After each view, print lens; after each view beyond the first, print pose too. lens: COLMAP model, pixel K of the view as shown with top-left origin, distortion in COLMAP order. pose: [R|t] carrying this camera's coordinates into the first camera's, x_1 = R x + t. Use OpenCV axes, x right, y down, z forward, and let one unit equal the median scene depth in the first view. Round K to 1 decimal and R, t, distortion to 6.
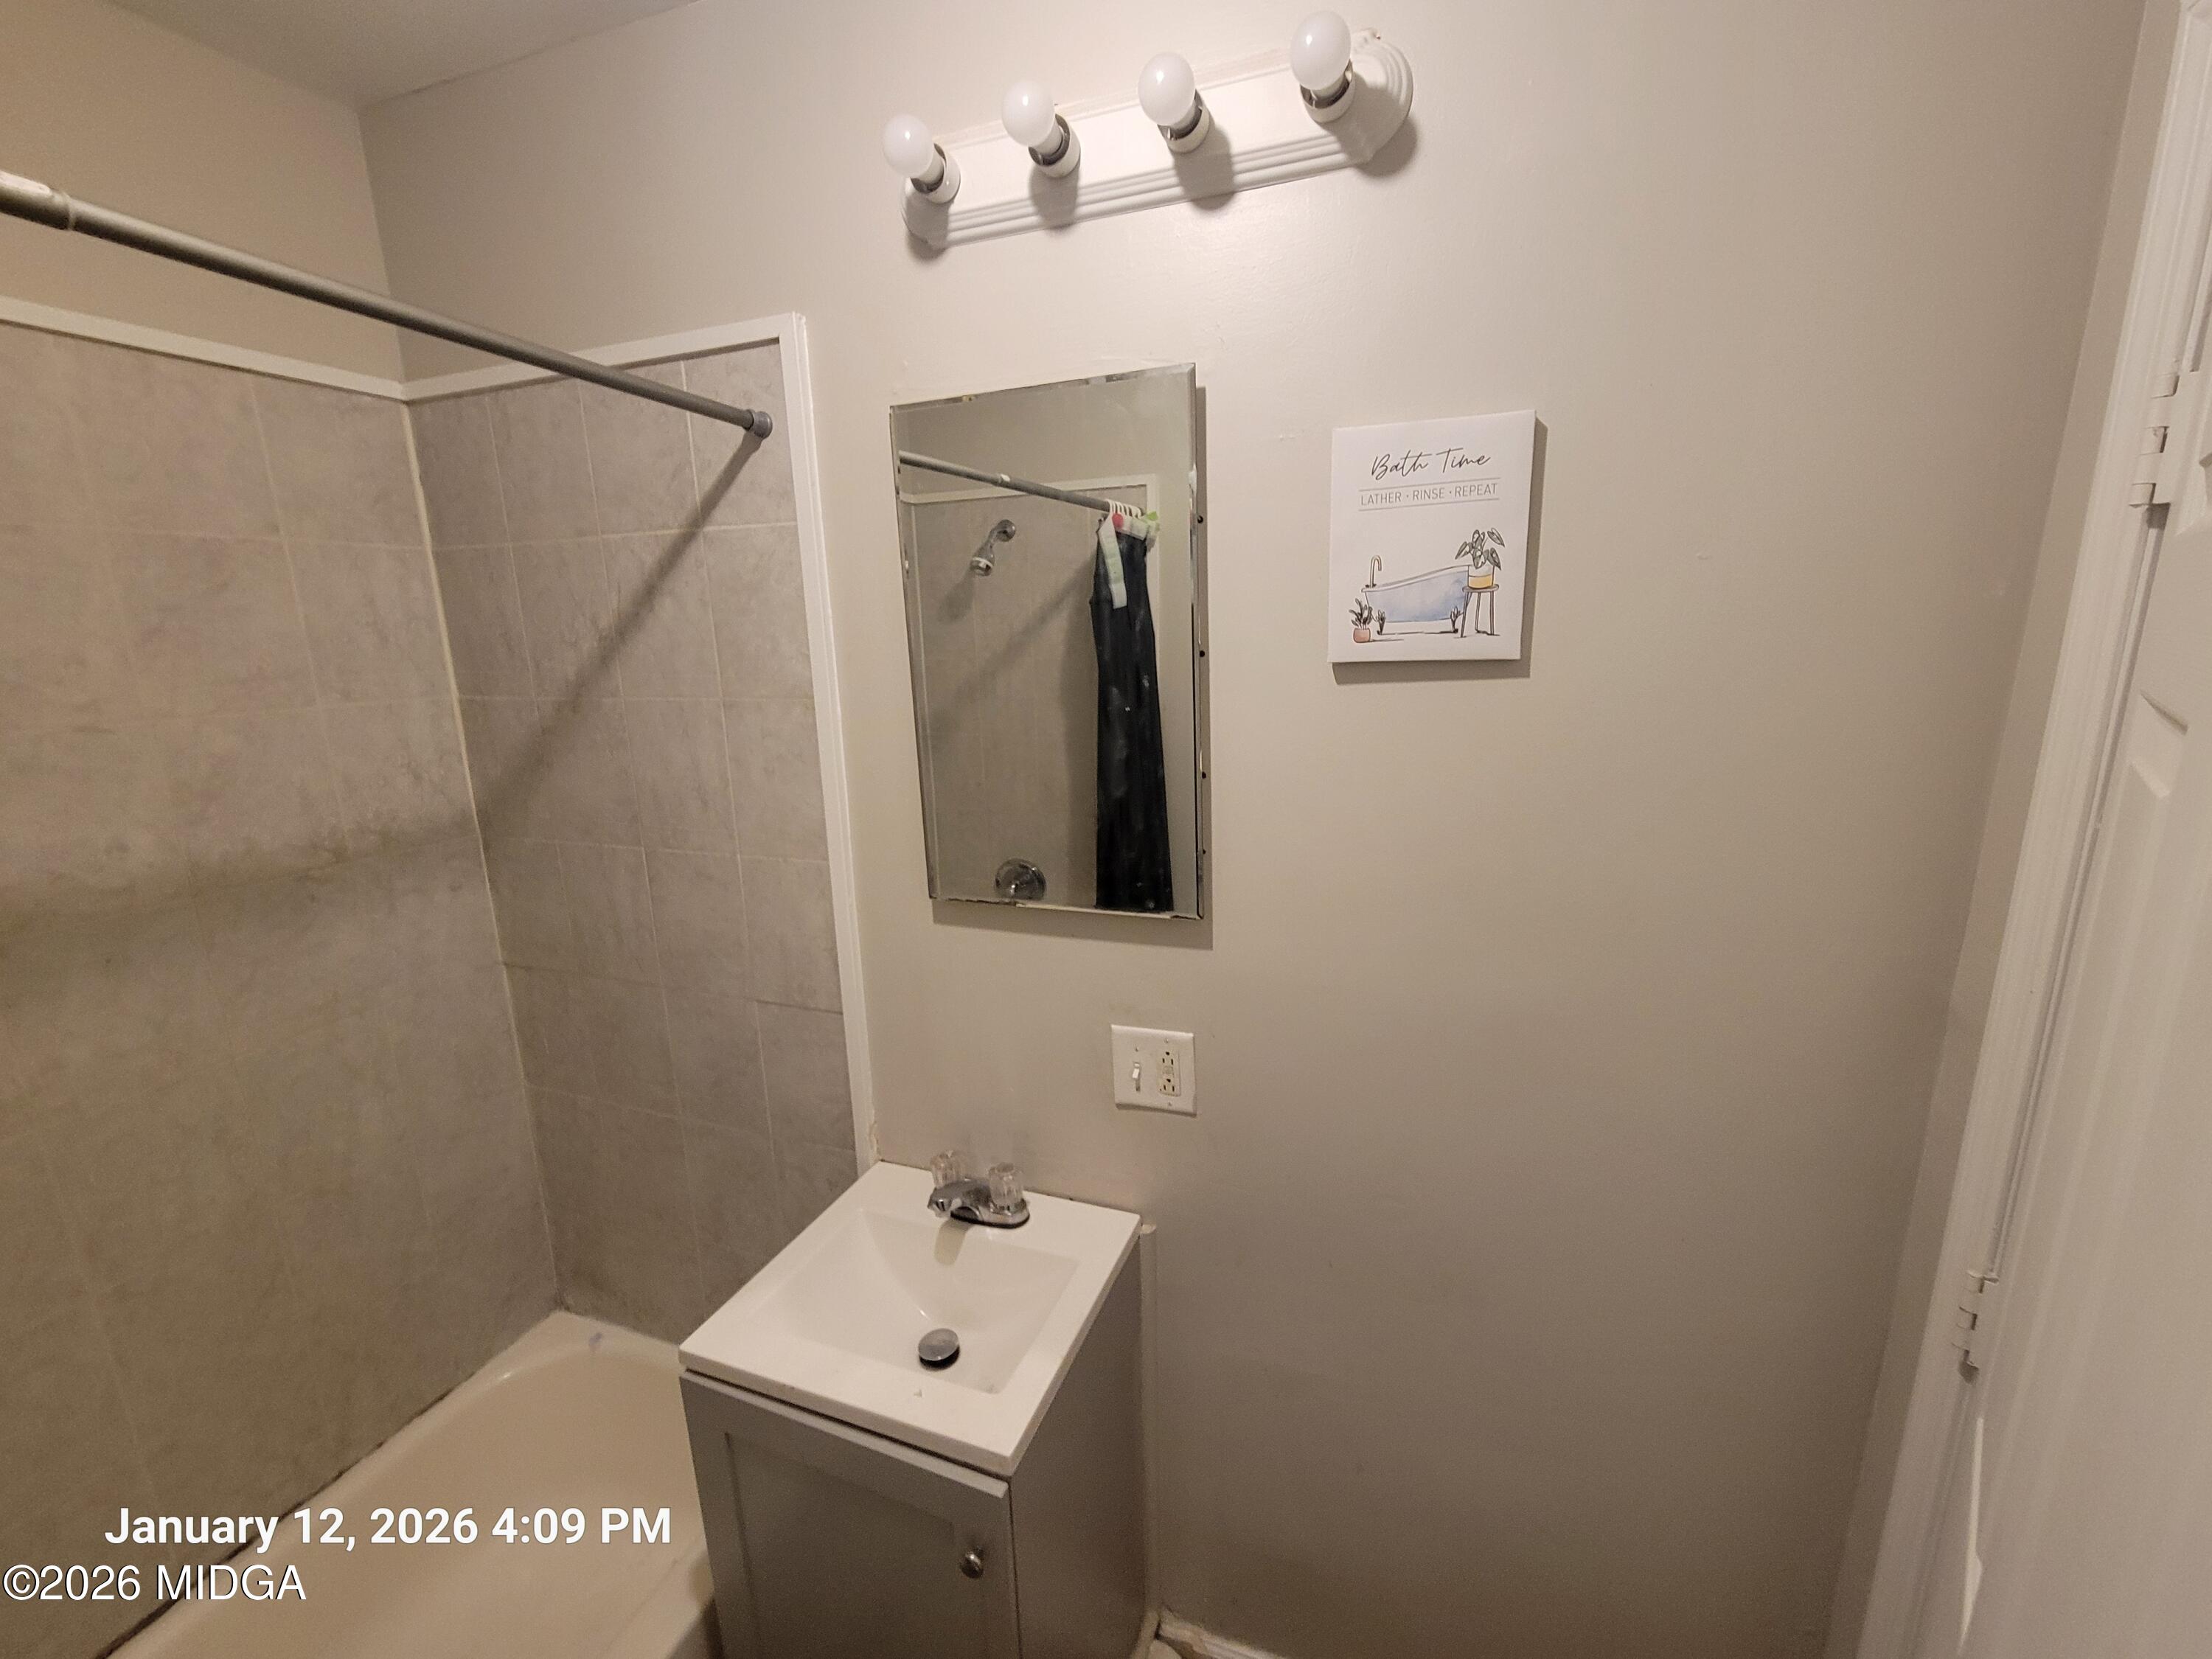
lens RADIAL K [[899.4, 0, 1102.4], [0, 899.4, 826.2], [0, 0, 1]] dist [0.003540, -0.002845]
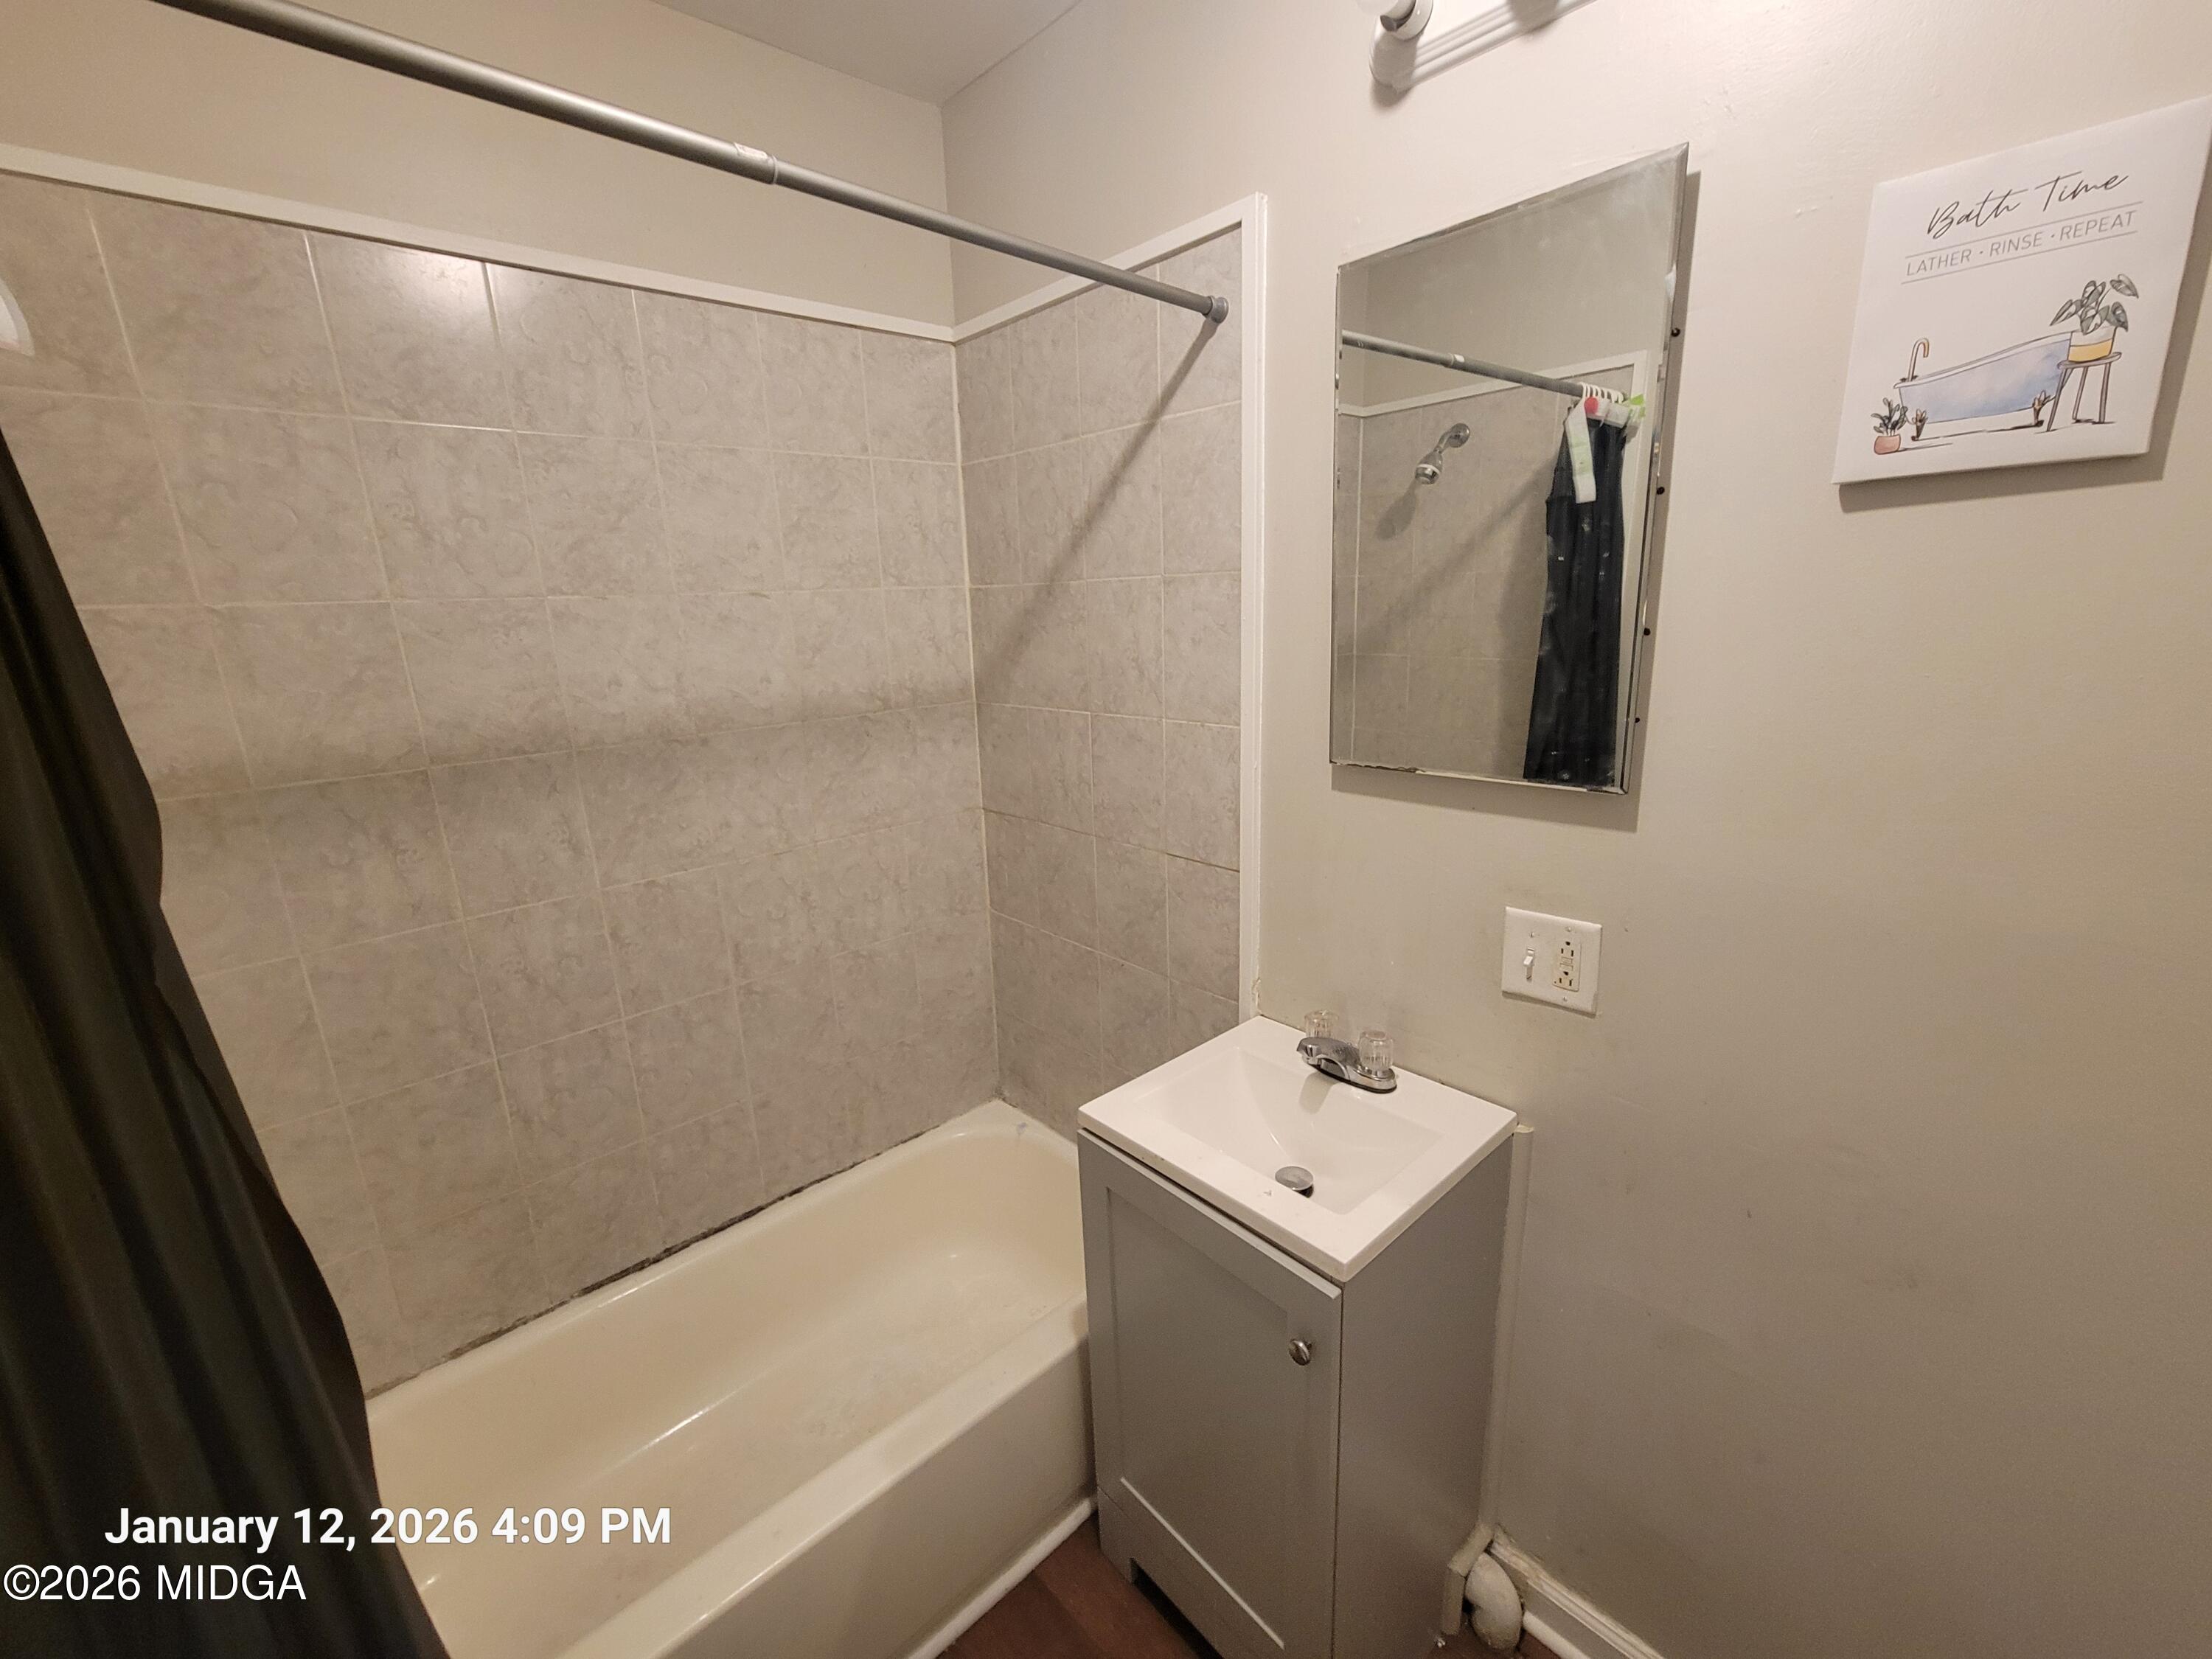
lens RADIAL K [[899.4, 0, 1102.6], [0, 899.4, 840.0], [0, 0, 1]] dist [0.003540, -0.002845]
pose [[0.890651, 0.106525, -0.442033, 0.042493], [-0.087511, 0.994153, 0.063254, 0.124874], [0.446187, -0.017654, 0.894766, -0.045605]]
